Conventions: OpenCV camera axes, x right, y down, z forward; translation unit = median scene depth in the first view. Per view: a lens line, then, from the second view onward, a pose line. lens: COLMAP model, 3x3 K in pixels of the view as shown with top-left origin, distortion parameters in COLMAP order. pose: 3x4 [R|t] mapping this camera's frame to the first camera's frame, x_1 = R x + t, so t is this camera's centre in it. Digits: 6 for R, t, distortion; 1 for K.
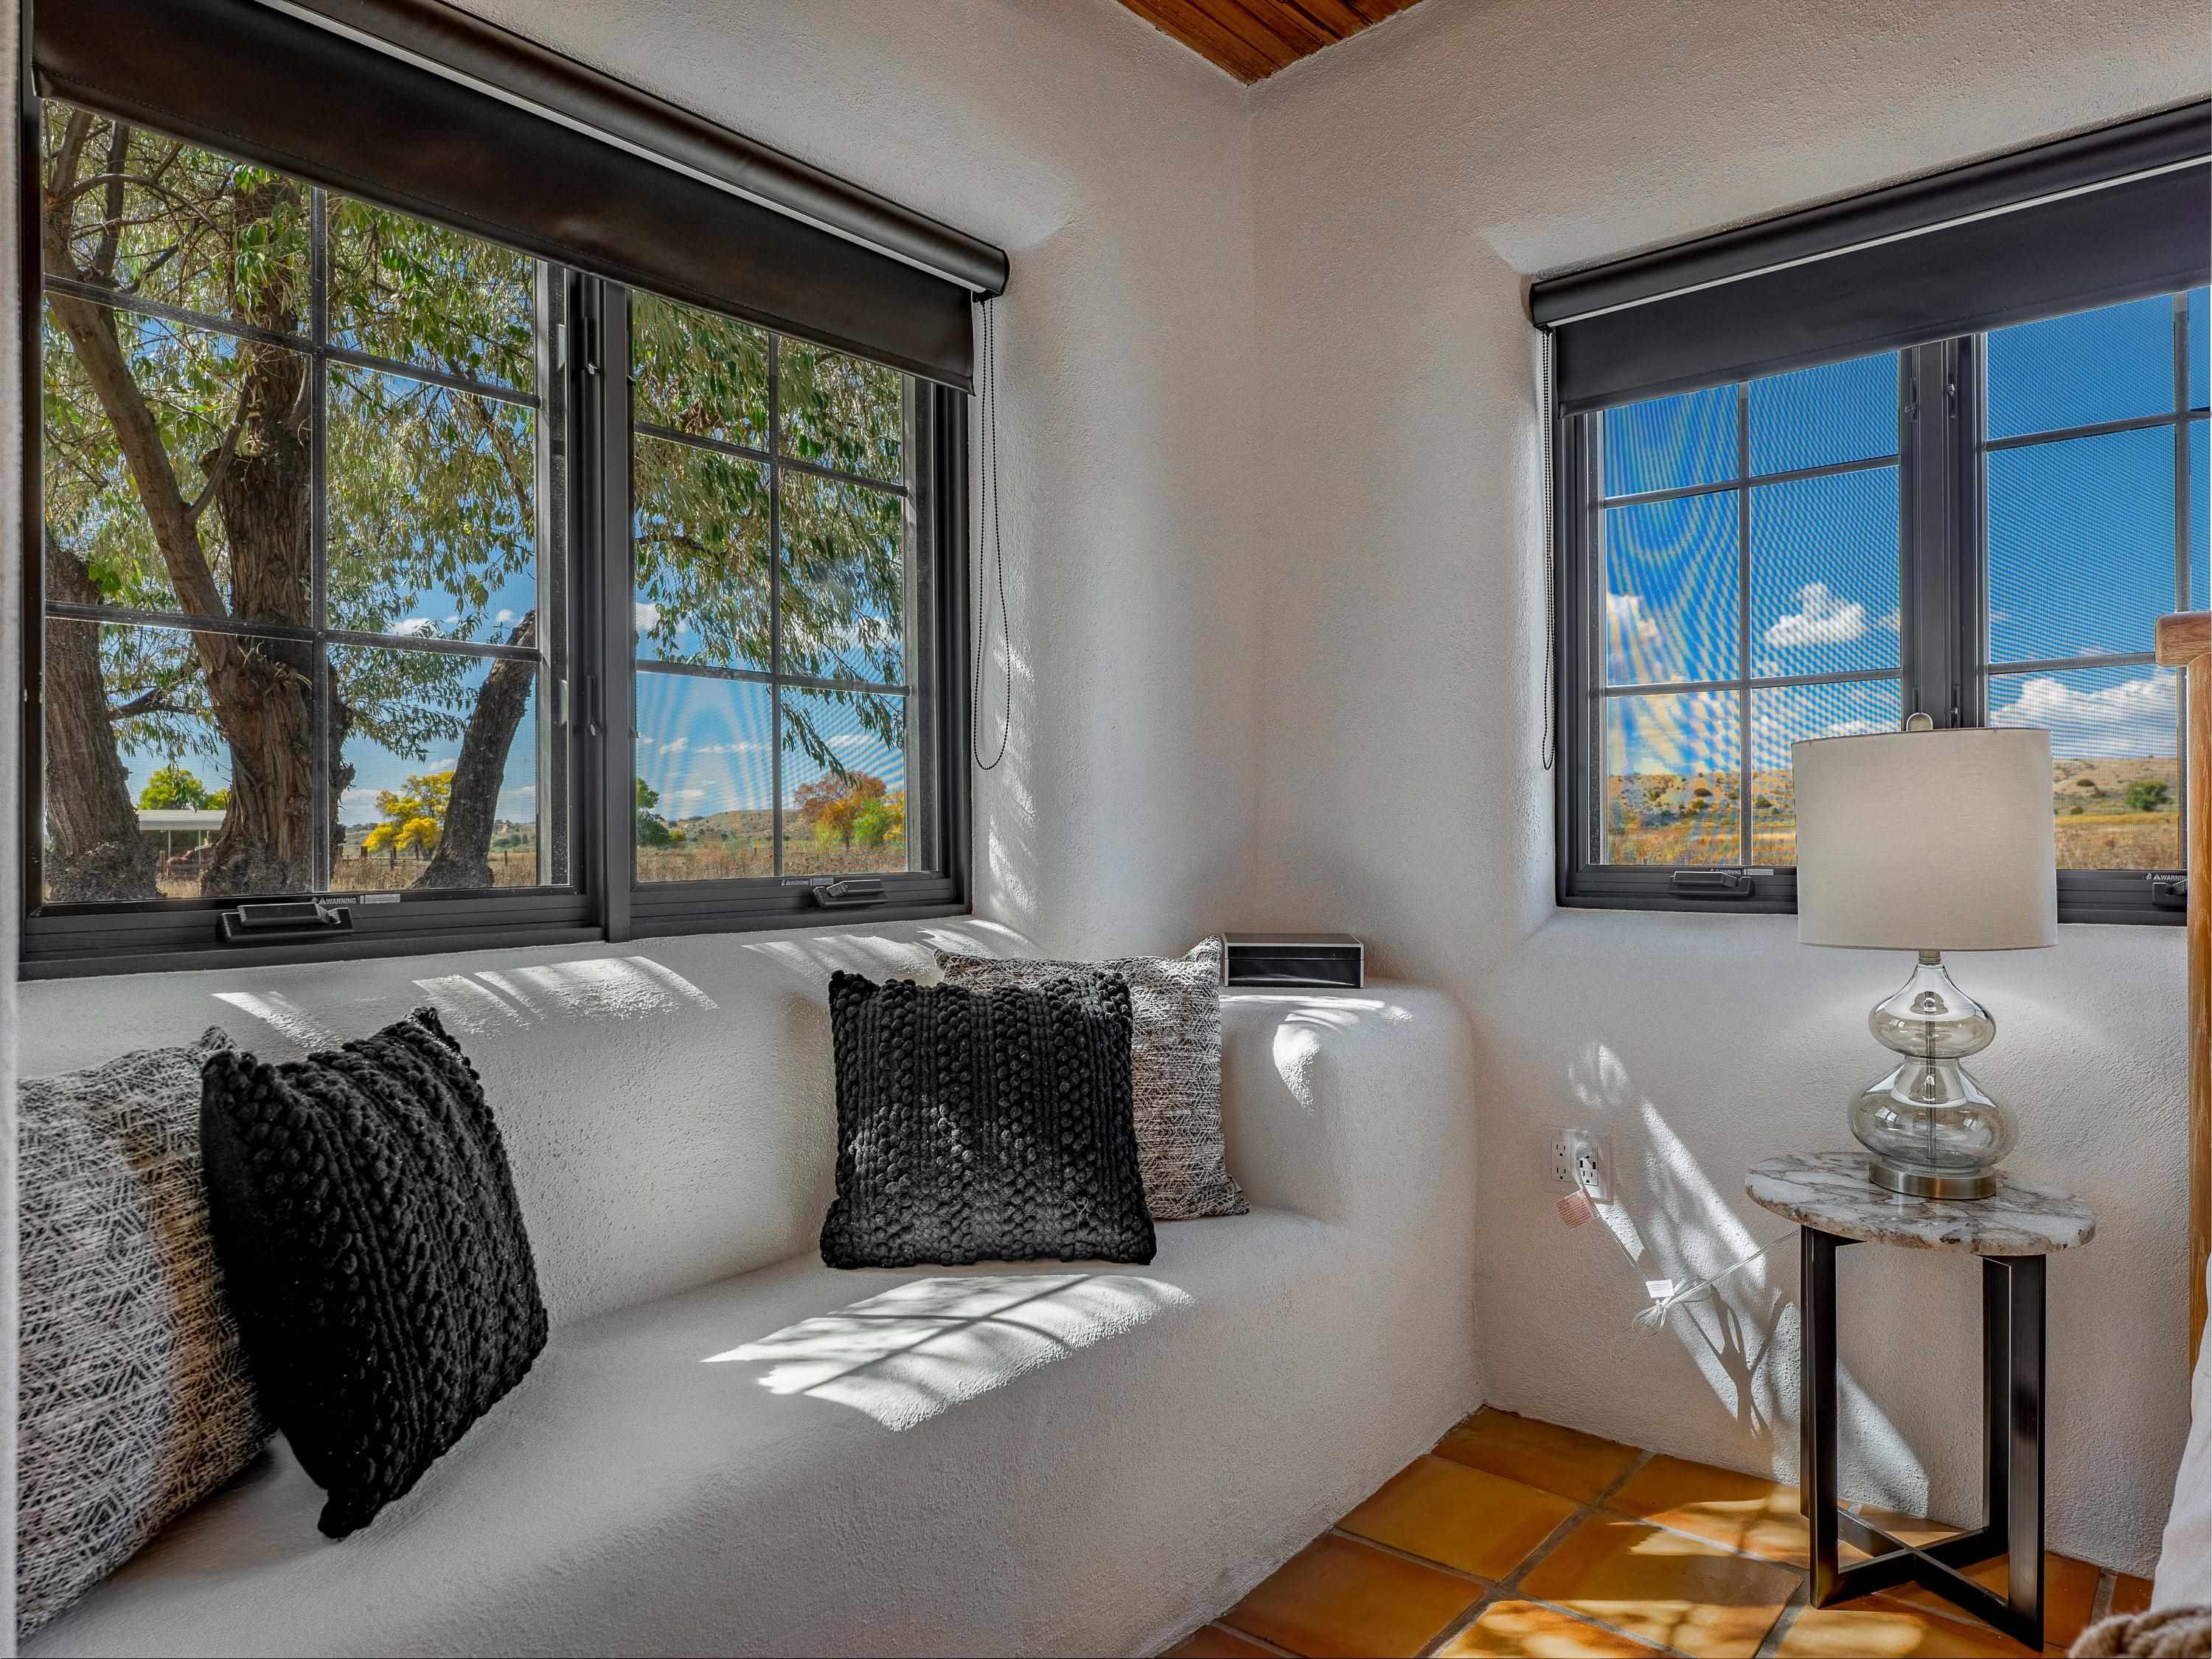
lens RADIAL K [[1386.1, 0, 1110.9], [0, 1386.1, 835.1], [0, 0, 1]] dist [0.007792, 0.001702]
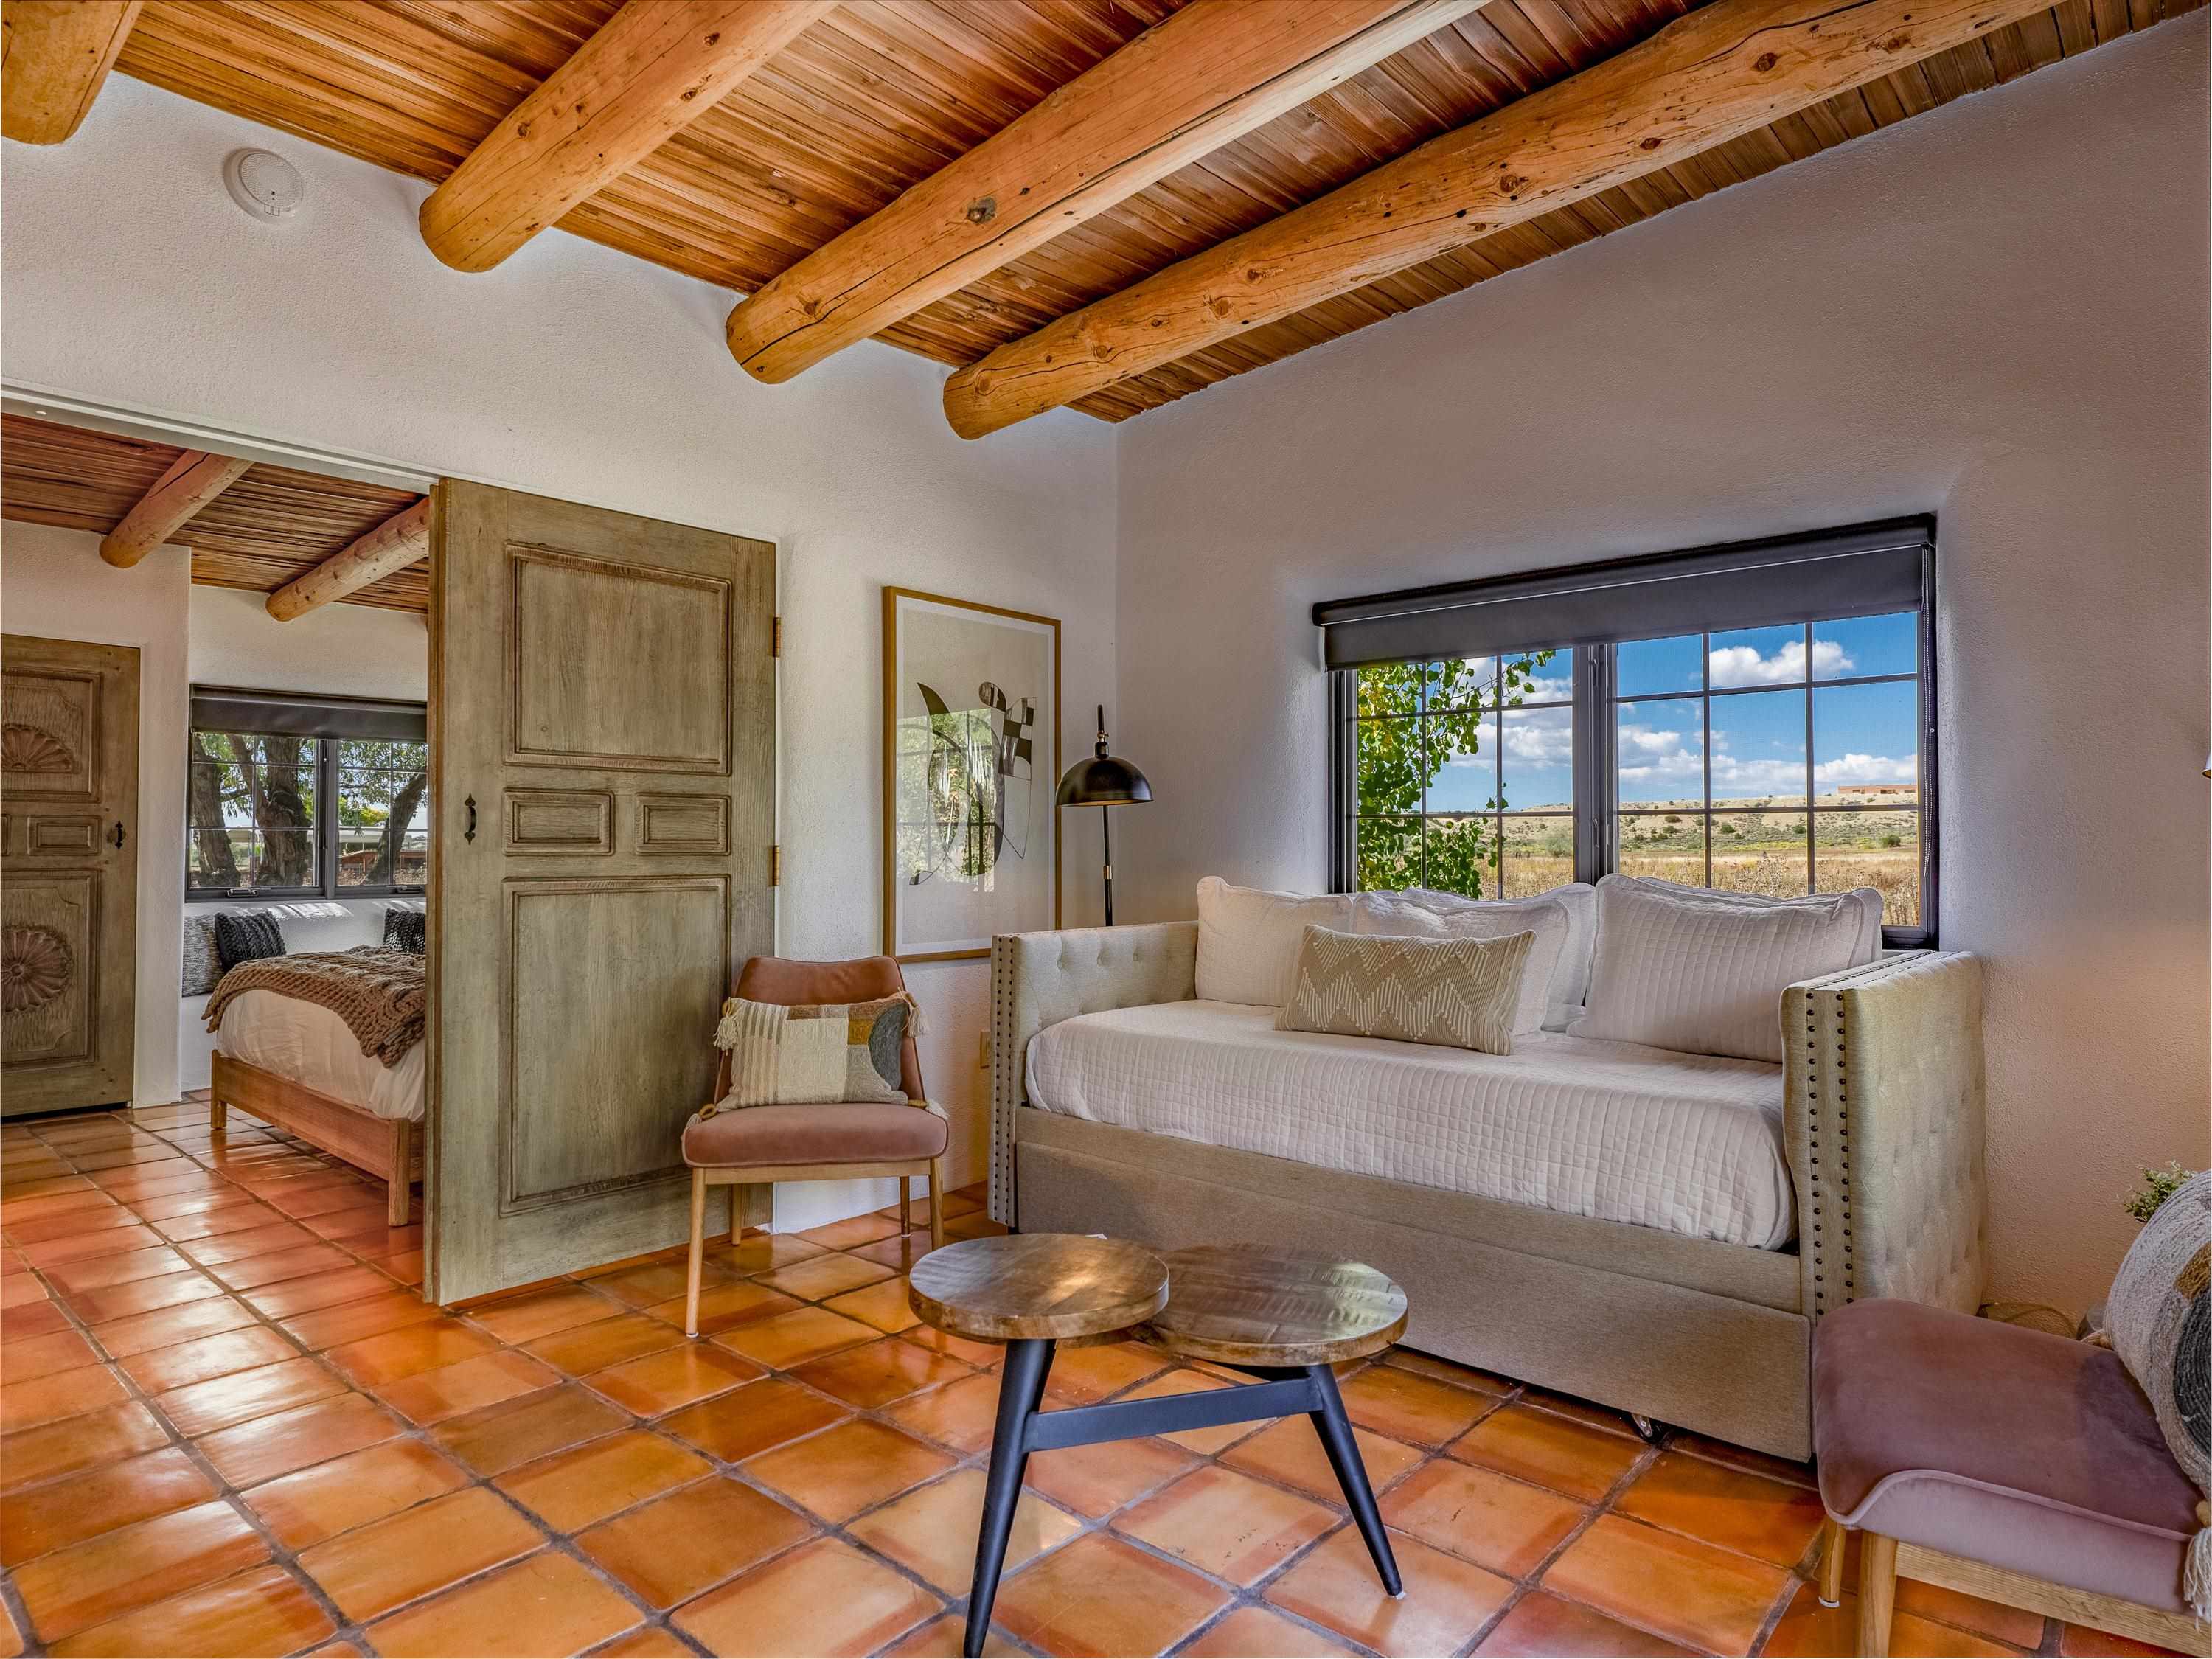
lens RADIAL K [[1257.5, 0, 1101.7], [0, 1257.5, 827.6], [0, 0, 1]] dist [-0.005341, -0.000791]
pose [[0.999037, 0.009030, -0.042933, 1.957783], [-0.009835, 0.999779, -0.018570, -0.083492], [0.042756, 0.018974, 0.998905, -2.443305]]
